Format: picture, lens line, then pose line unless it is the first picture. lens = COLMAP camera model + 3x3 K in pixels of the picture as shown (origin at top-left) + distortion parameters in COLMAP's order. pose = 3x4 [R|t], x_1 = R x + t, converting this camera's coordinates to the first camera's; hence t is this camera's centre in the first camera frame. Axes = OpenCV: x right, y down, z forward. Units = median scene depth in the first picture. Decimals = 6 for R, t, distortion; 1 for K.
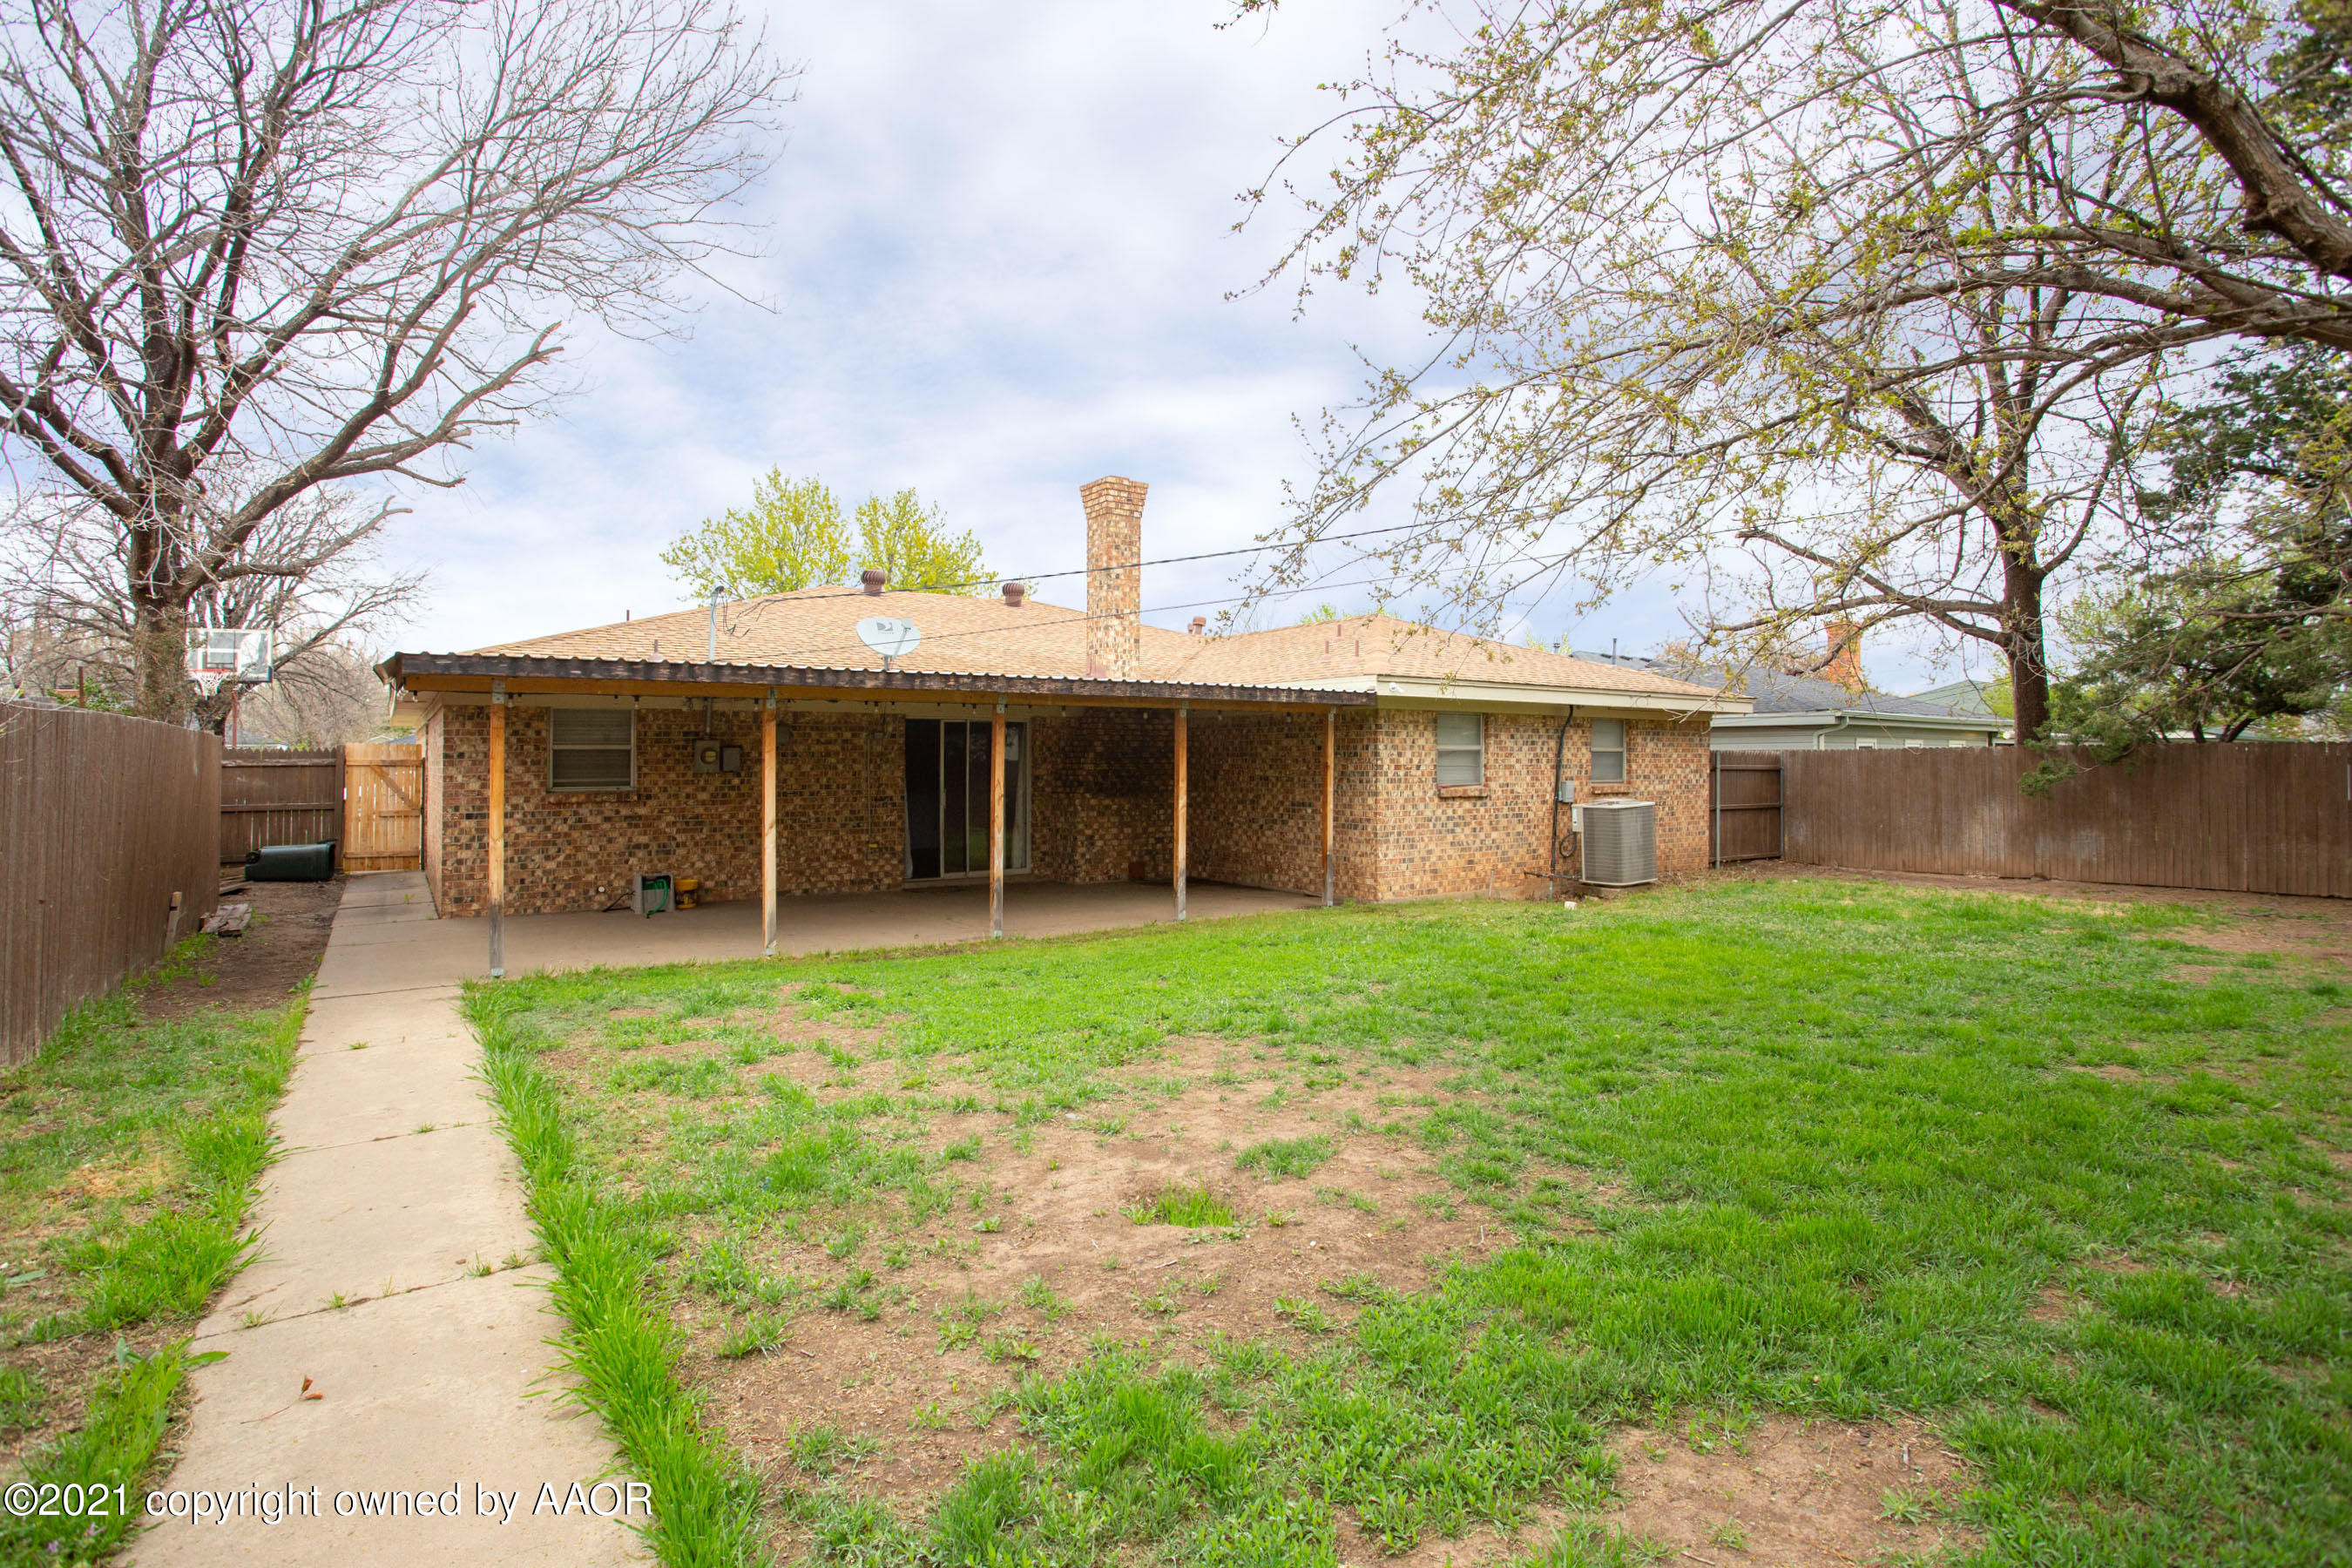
lens RADIAL K [[1171.9, 0, 1175.8], [0, 1171.9, 779.2], [0, 0, 1]] dist [-0.000323, 0.000055]
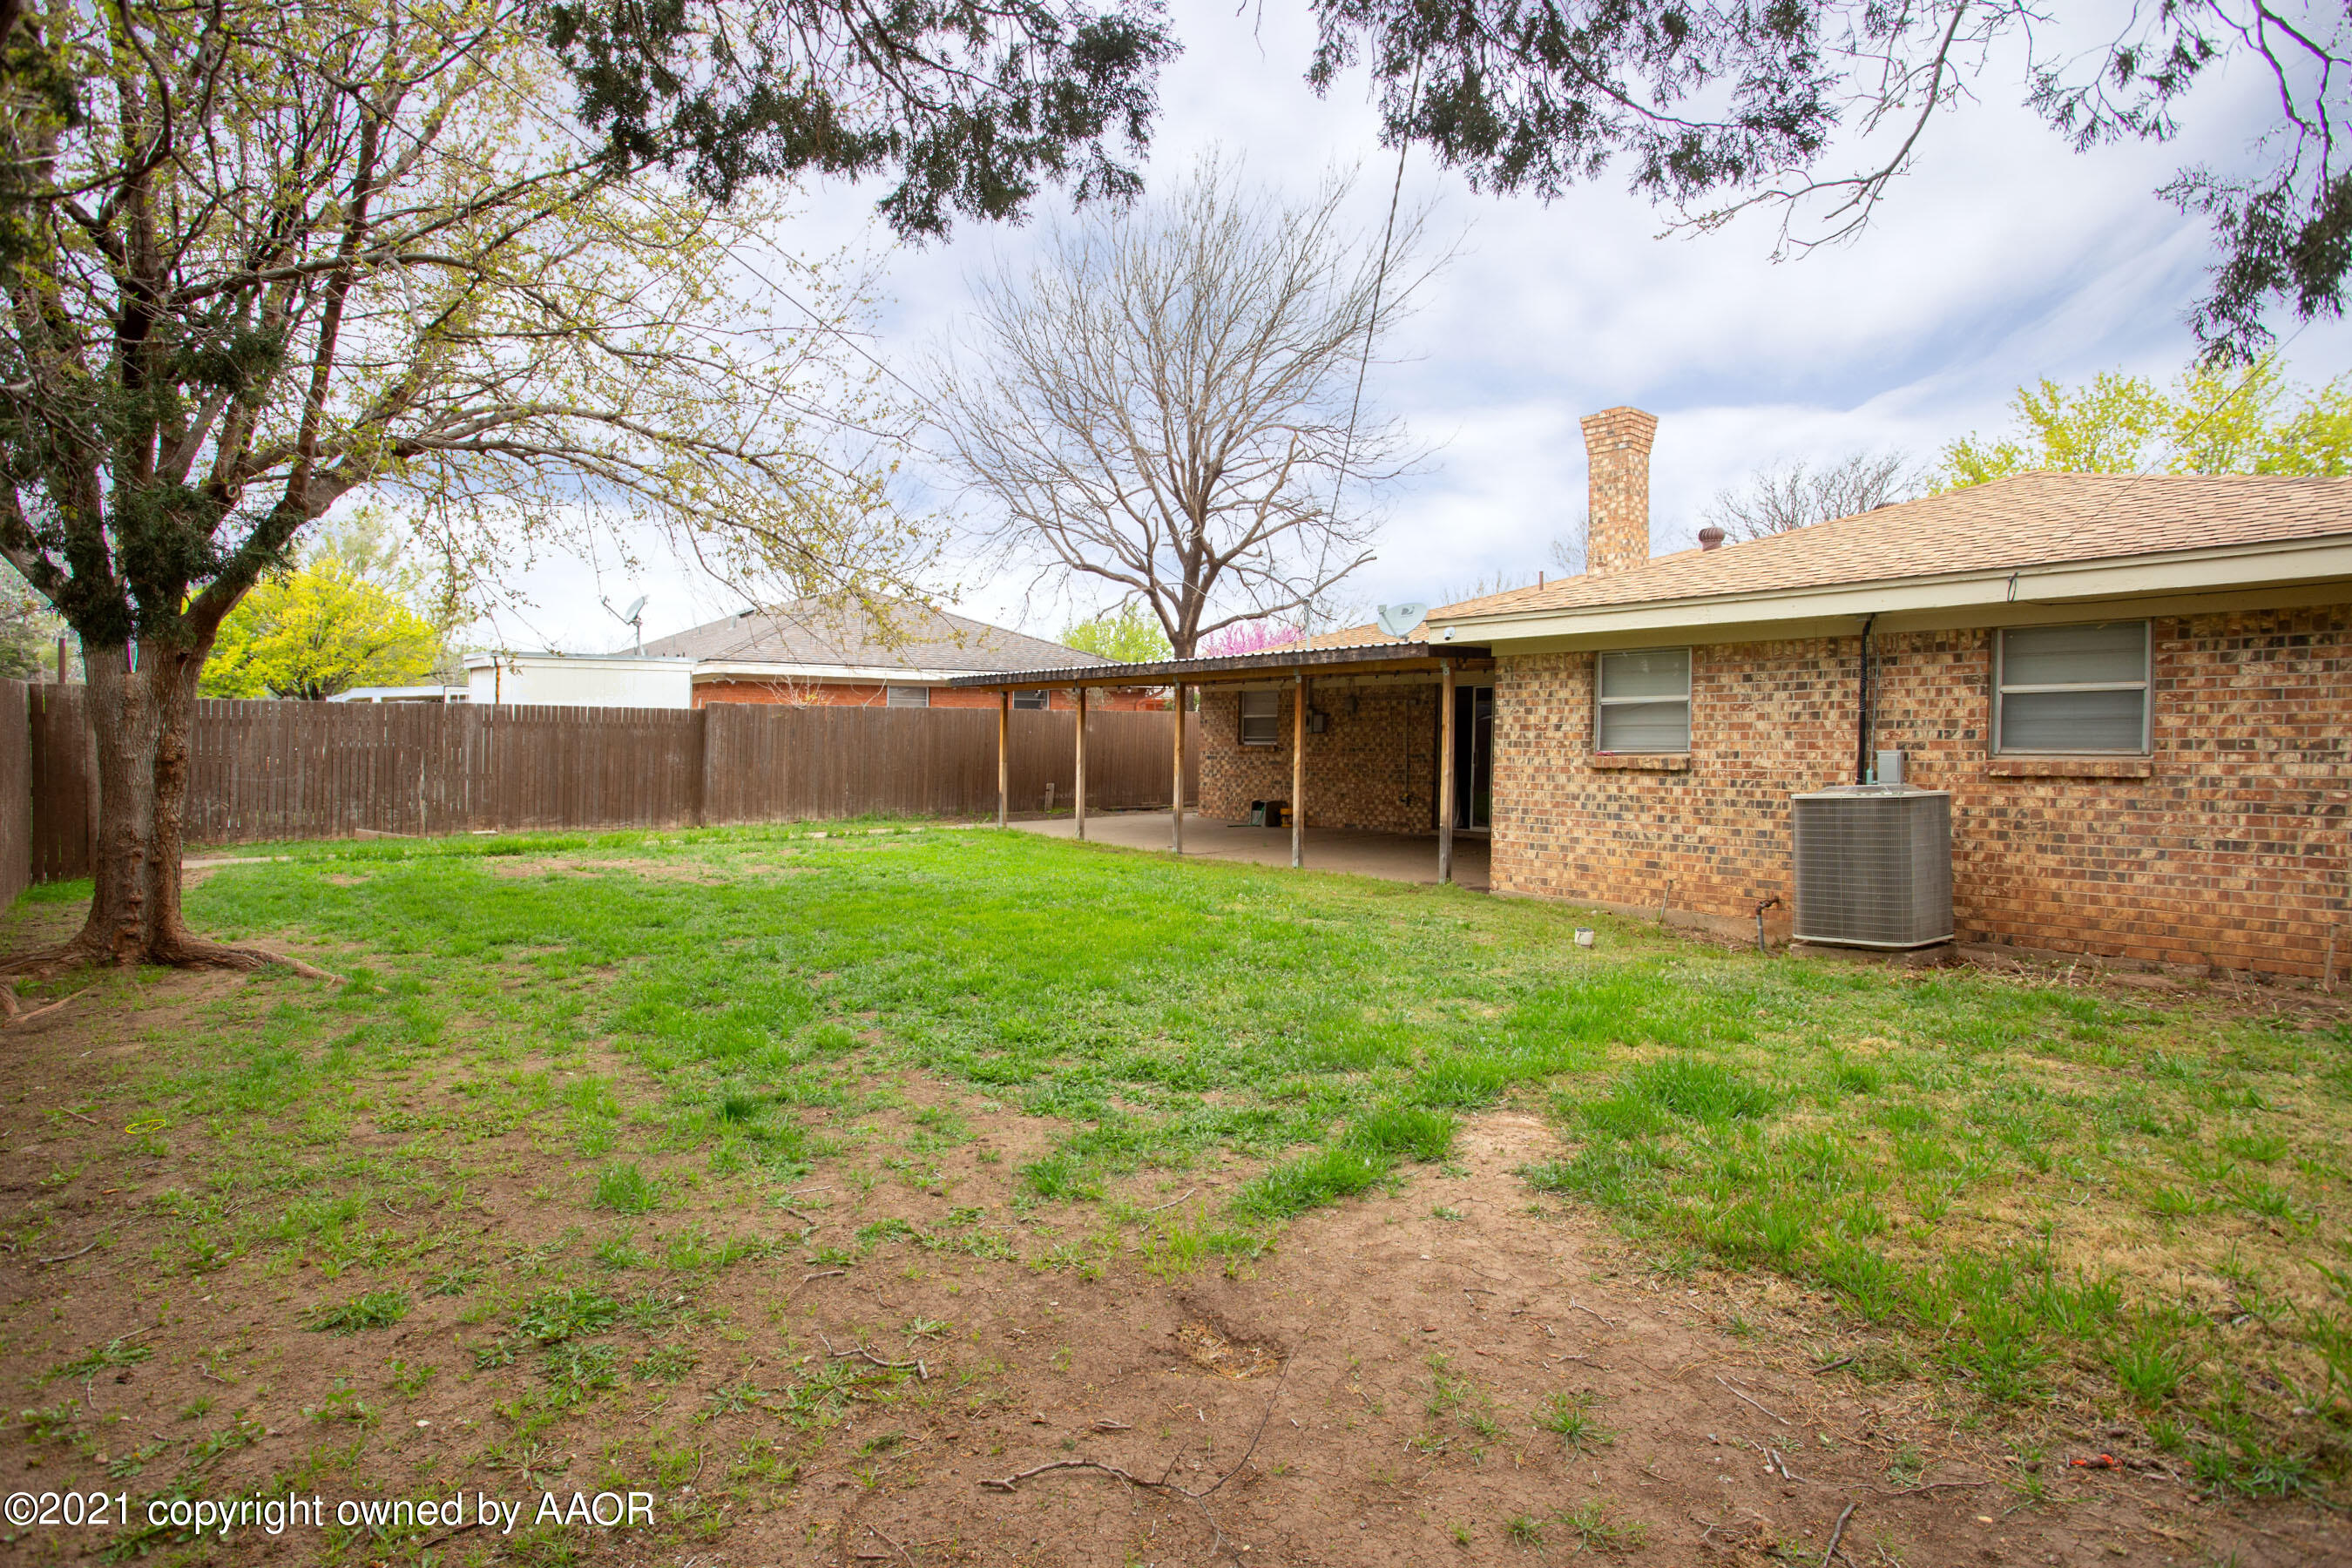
lens RADIAL K [[1171.9, 0, 1175.9], [0, 1171.9, 766.9], [0, 0, 1]] dist [-0.000323, 0.000055]
pose [[0.068879, 0.028111, -0.997229, 0.935673], [-0.016245, 0.999502, 0.027053, -0.000973], [0.997493, 0.014337, 0.069301, 0.683387]]
